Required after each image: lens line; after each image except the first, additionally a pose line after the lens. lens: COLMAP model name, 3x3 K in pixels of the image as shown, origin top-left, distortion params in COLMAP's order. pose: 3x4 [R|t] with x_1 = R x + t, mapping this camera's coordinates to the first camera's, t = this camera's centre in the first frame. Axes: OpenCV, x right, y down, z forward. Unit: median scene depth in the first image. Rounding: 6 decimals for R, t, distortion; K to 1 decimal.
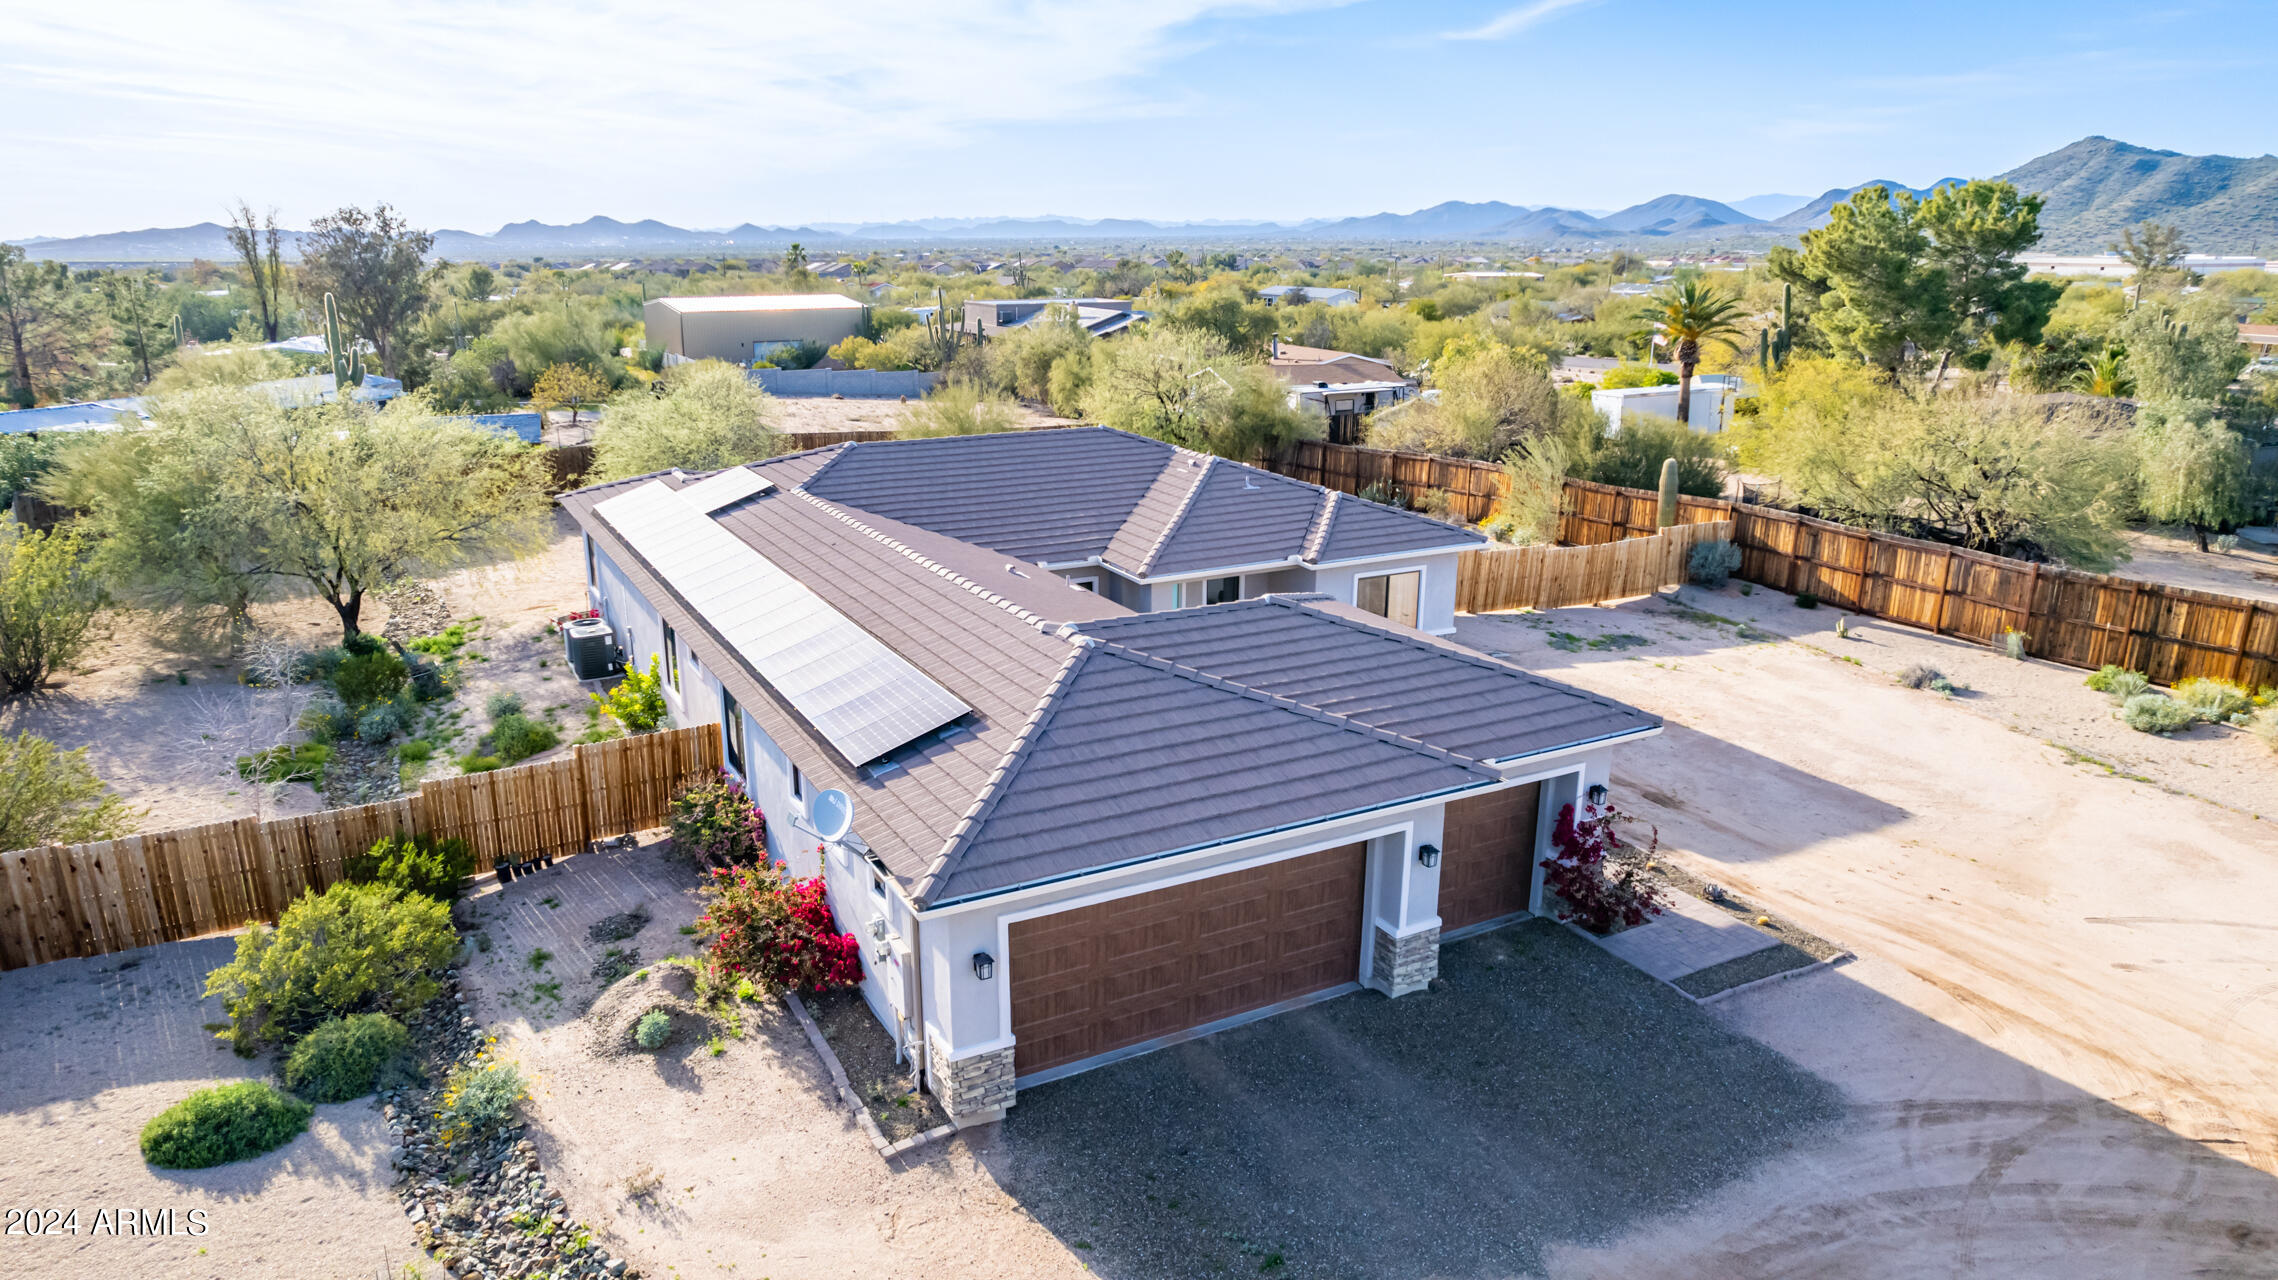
lens RADIAL K [[1455.3, 0, 1135.0], [0, 1455.3, 650.2], [0, 0, 1]] dist [-0.034073, 0.018982]
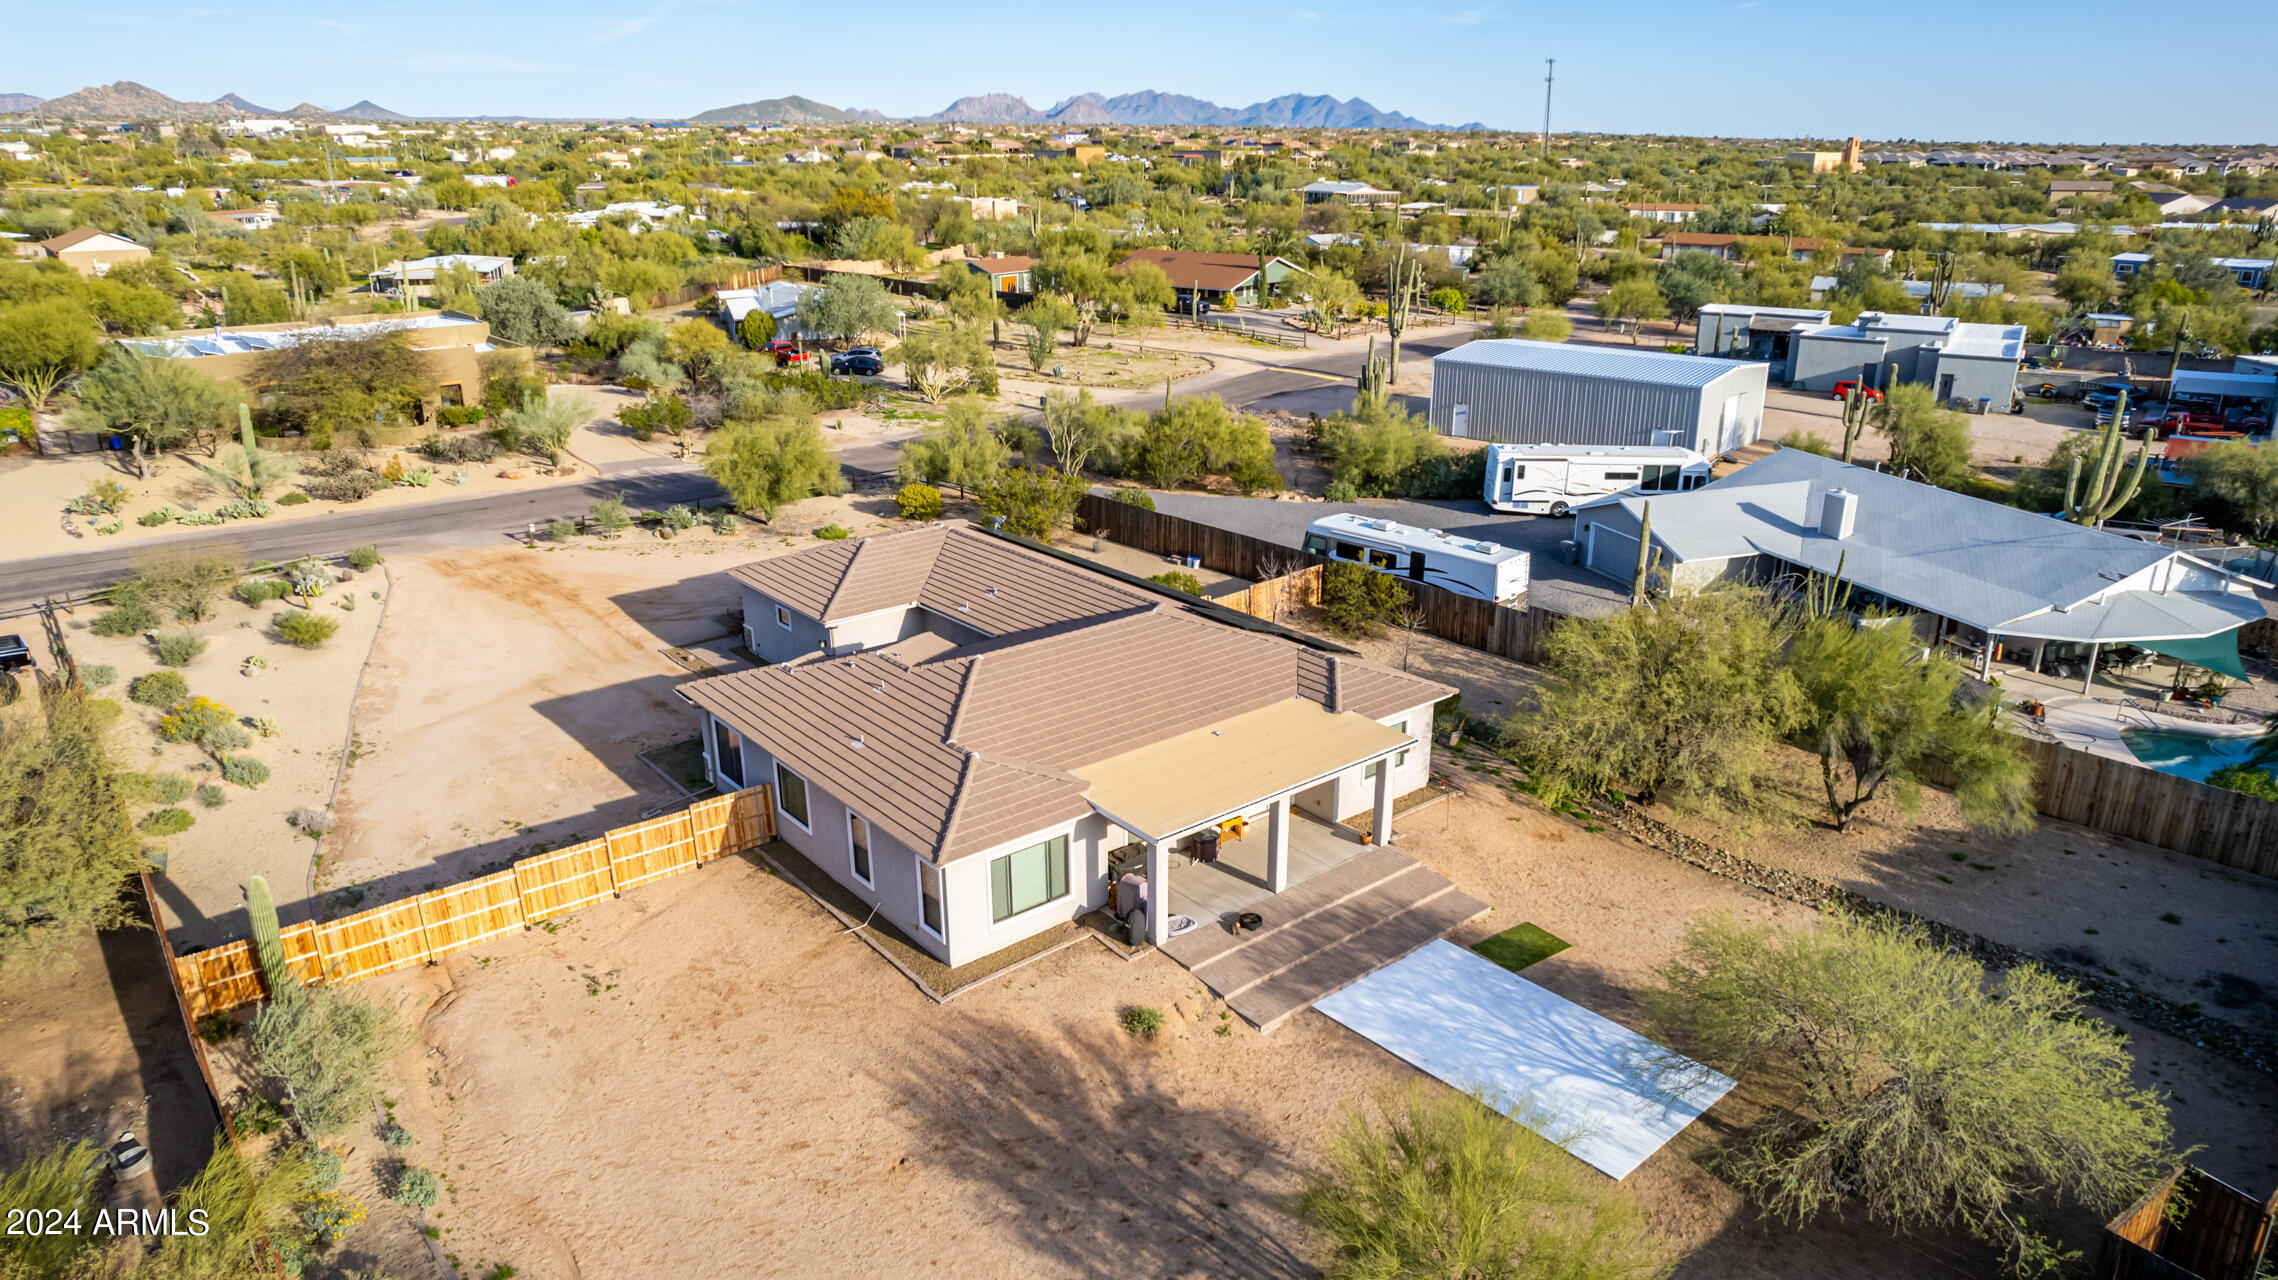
lens RADIAL K [[1455.3, 0, 1127.0], [0, 1455.3, 646.4], [0, 0, 1]] dist [-0.034073, 0.018982]
pose [[-0.982683, 0.066217, -0.173060, 0.099886], [-0.045973, 0.817639, 0.573893, -1.431925], [0.179502, 0.571911, -0.800435, 3.398473]]
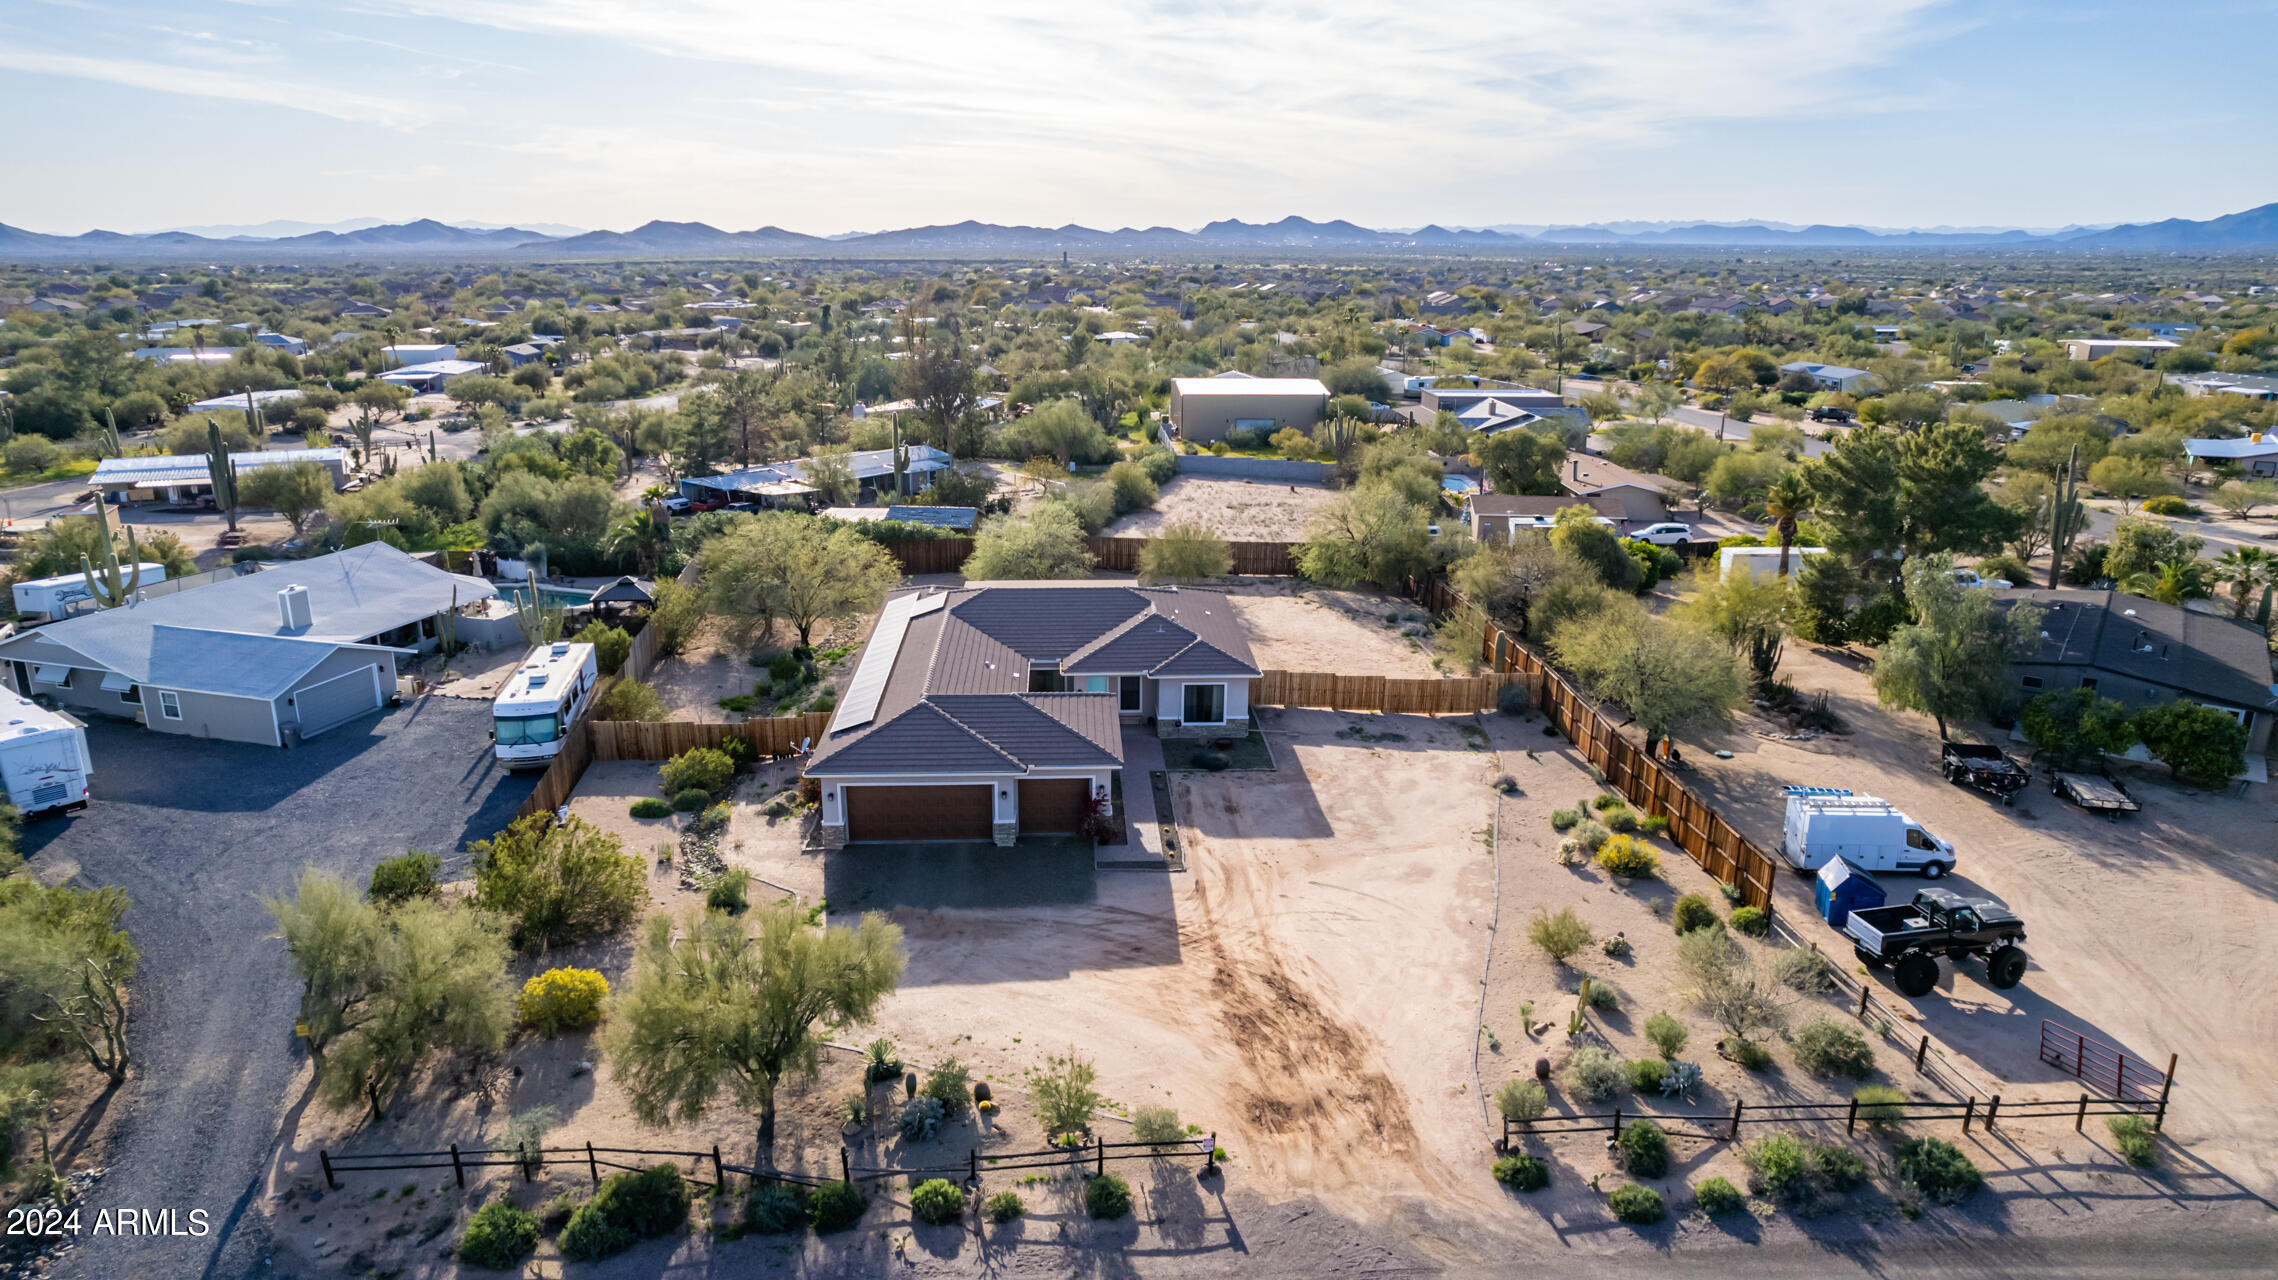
lens RADIAL K [[1455.3, 0, 1134.3], [0, 1455.3, 636.8], [0, 0, 1]] dist [-0.034073, 0.018982]
pose [[0.901432, 0.120792, -0.415727, 1.417386], [-0.124588, 0.992043, 0.018096, -0.220779], [0.414605, 0.035482, 0.909309, -1.320680]]
